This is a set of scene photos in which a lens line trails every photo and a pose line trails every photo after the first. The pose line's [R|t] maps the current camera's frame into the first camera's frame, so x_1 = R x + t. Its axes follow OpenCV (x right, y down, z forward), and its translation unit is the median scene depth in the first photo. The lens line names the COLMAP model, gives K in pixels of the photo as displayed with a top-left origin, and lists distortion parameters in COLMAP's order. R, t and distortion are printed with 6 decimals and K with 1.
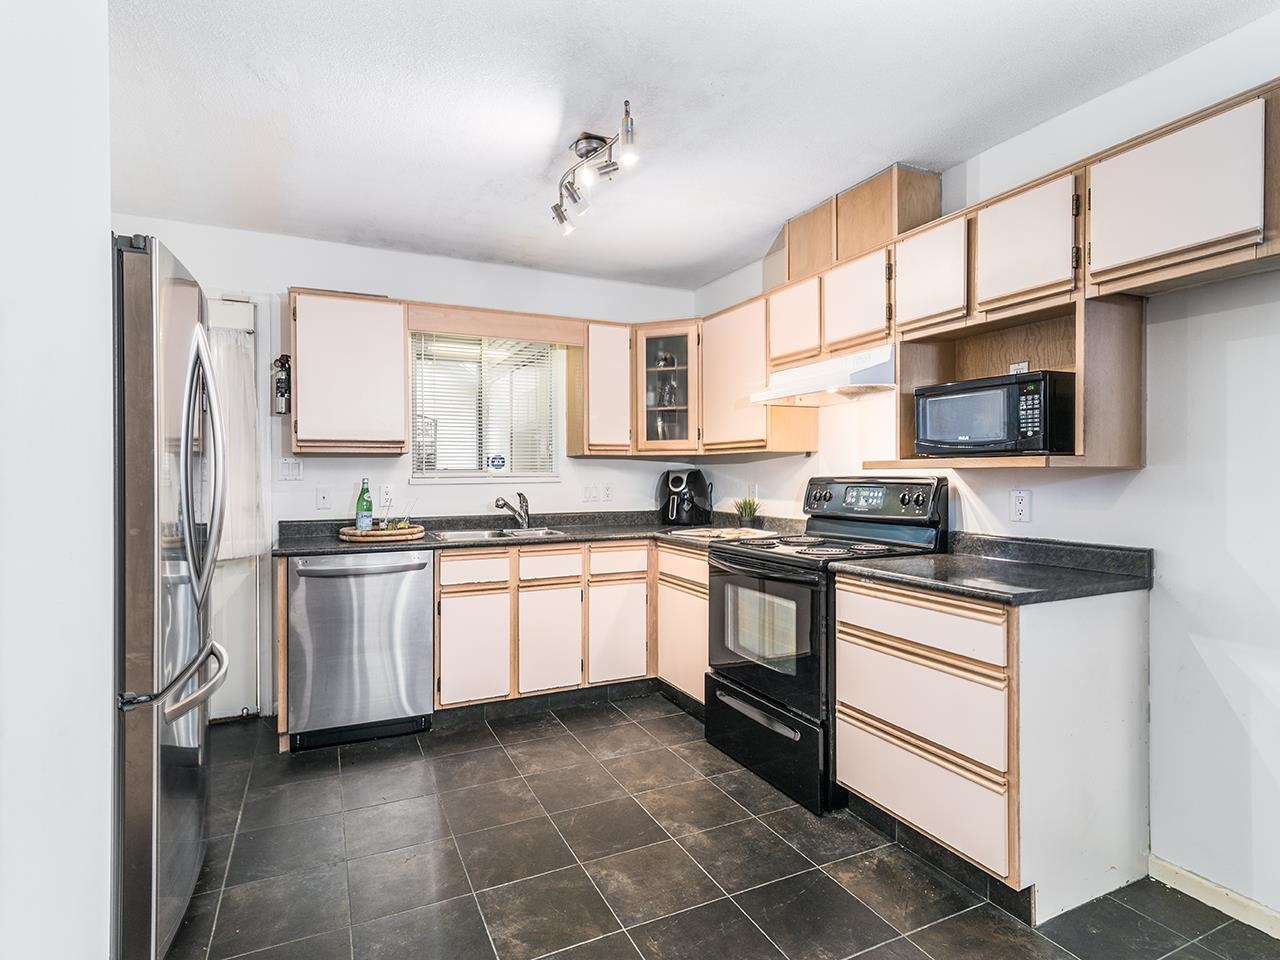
lens RADIAL K [[656.5, 0, 620.6], [0, 656.5, 479.5], [0, 0, 1]] dist [0.016963, -0.000145]
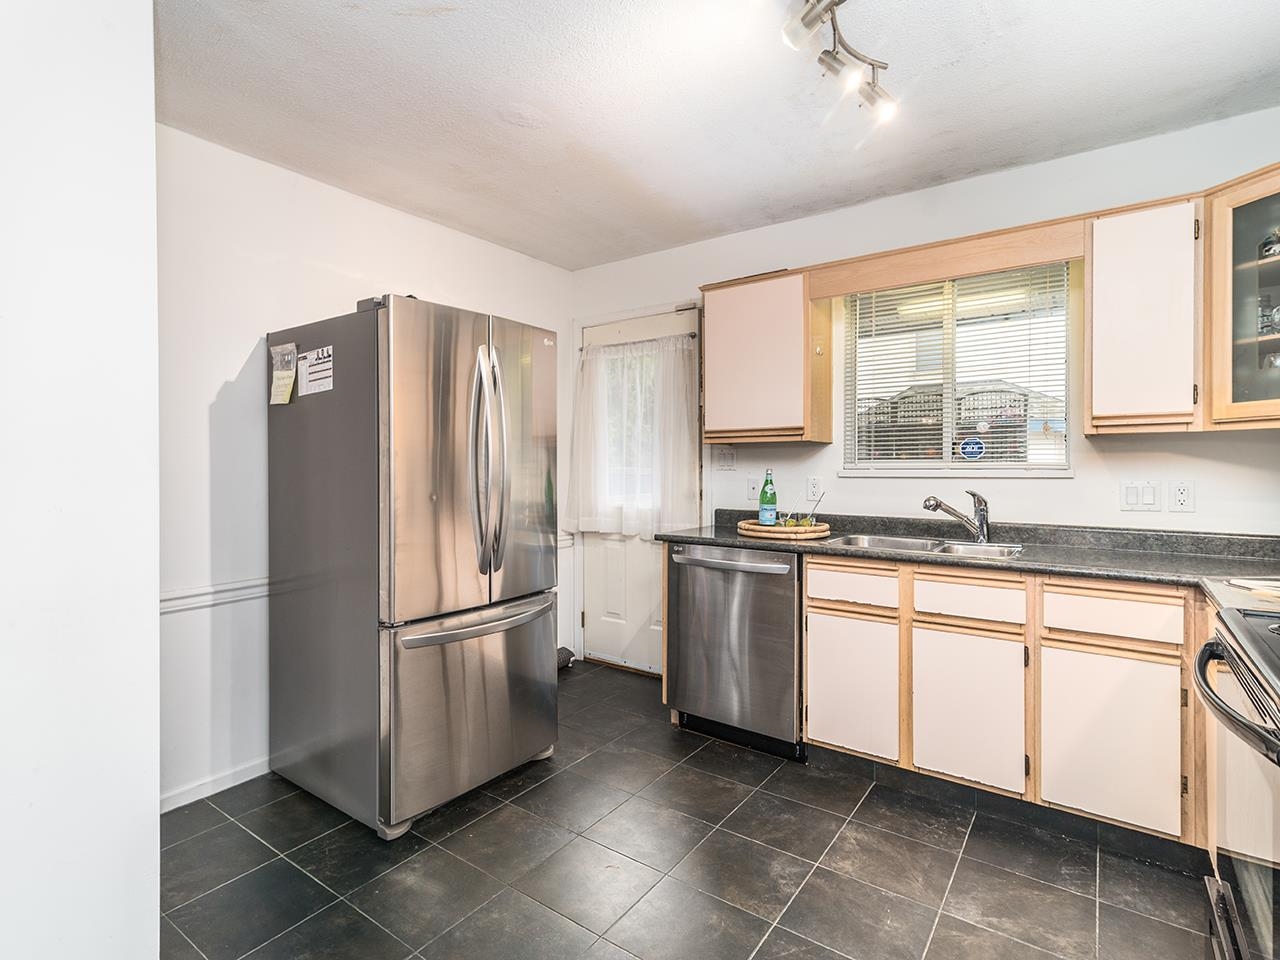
lens RADIAL K [[655.8, 0, 576.6], [0, 655.8, 468.7], [0, 0, 1]] dist [0.003871, 0.001102]
pose [[0.449613, 0.010648, -0.893160, 0.321384], [-0.007252, 0.999940, 0.008271, -0.007689], [0.893194, 0.002759, 0.449663, 0.333093]]
